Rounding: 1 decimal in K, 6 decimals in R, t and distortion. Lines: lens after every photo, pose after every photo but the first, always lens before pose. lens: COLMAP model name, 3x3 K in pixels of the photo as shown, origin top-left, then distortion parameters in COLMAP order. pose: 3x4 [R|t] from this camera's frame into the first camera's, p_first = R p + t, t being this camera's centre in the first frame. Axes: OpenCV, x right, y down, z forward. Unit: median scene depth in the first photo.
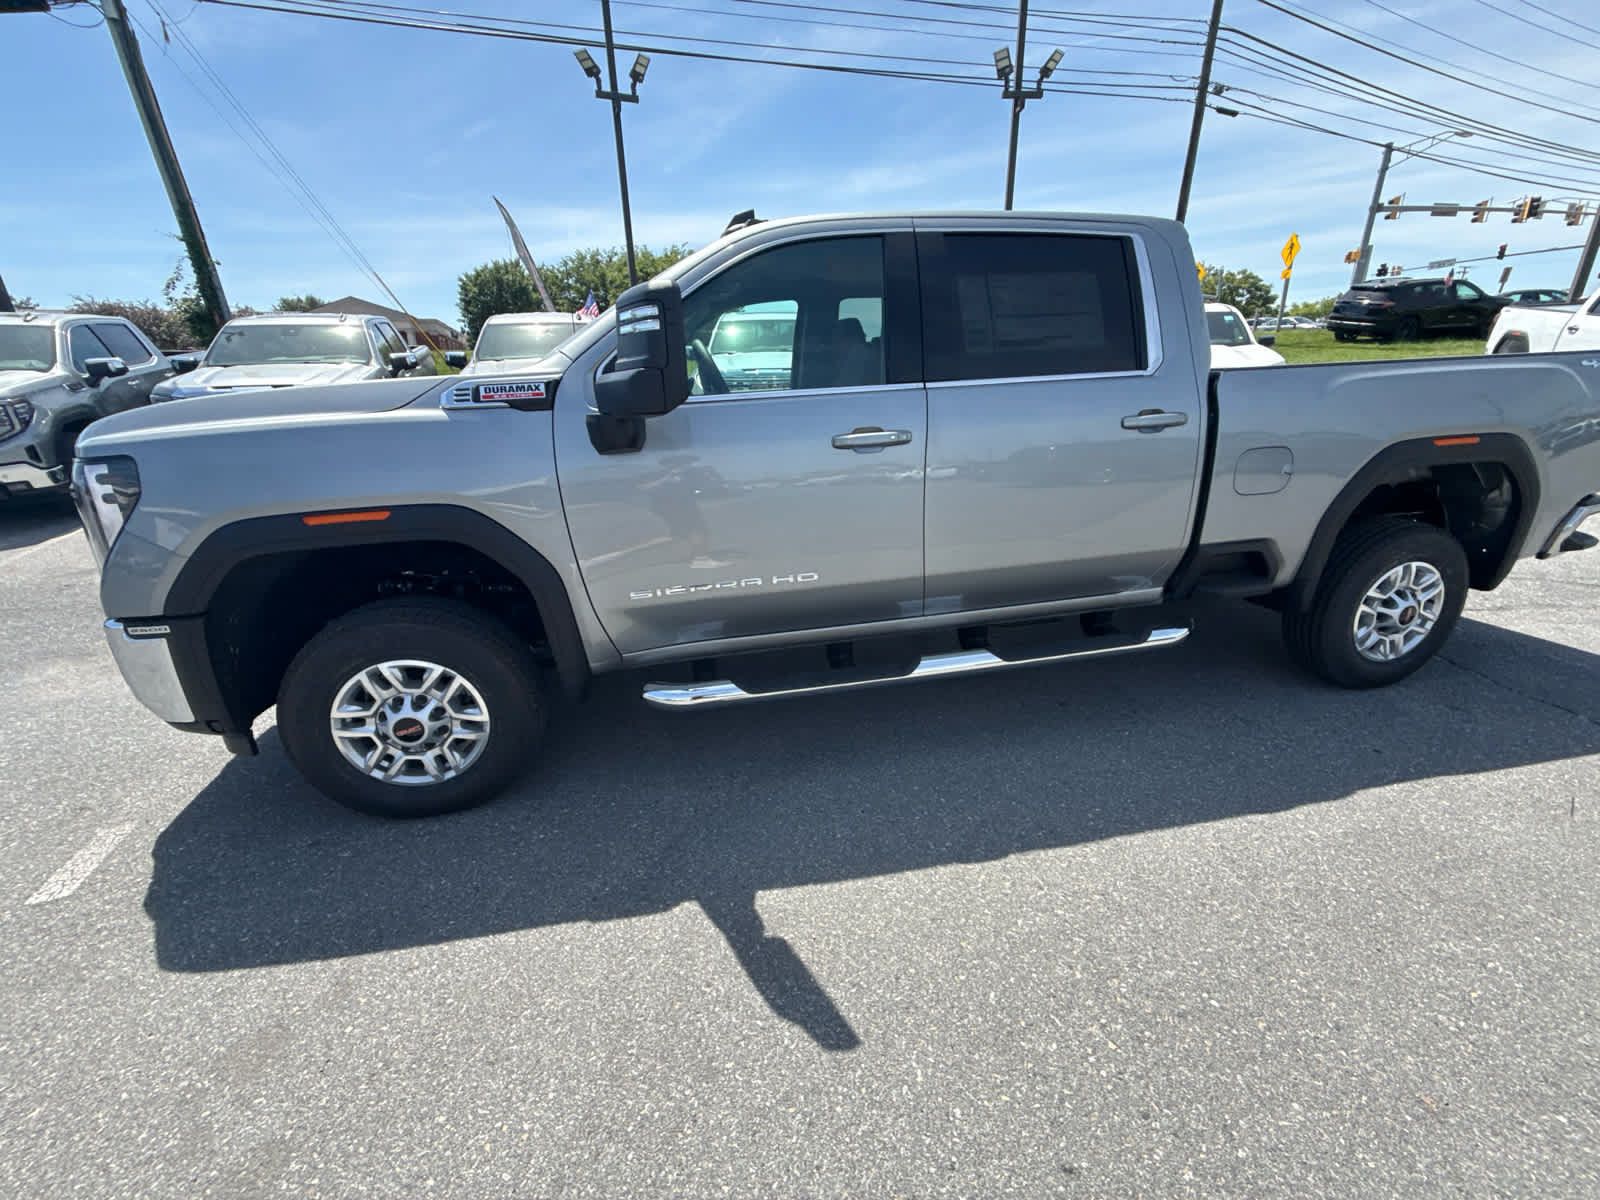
lens RADIAL K [[640.0, 0, 803.7], [0, 640.0, 597.9], [0, 0, 1]] dist [0.000386, -0.000086]
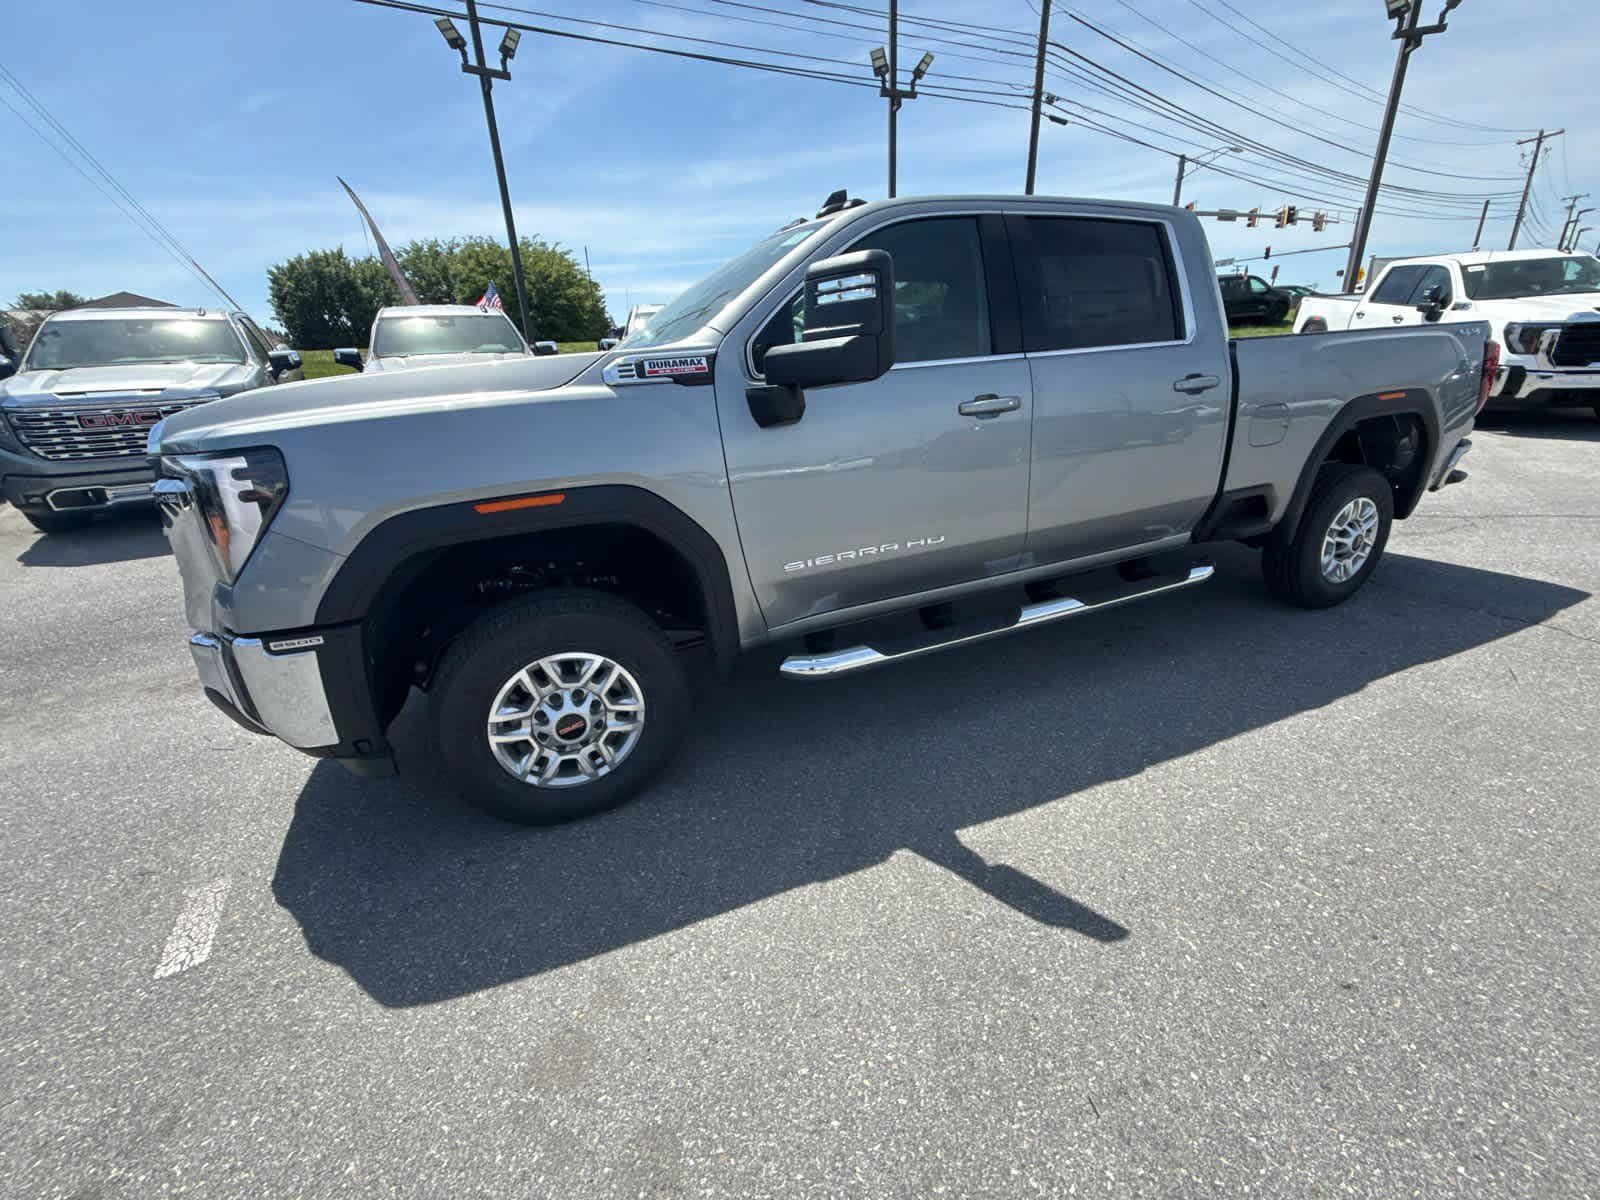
lens RADIAL K [[640.0, 0, 801.4], [0, 640.0, 600.2], [0, 0, 1]] dist [0.000386, -0.000086]
pose [[0.979171, -0.089307, 0.182342, -0.405789], [0.087632, 0.996004, 0.017239, 0.029108], [-0.183153, -0.000901, 0.983084, -0.000838]]
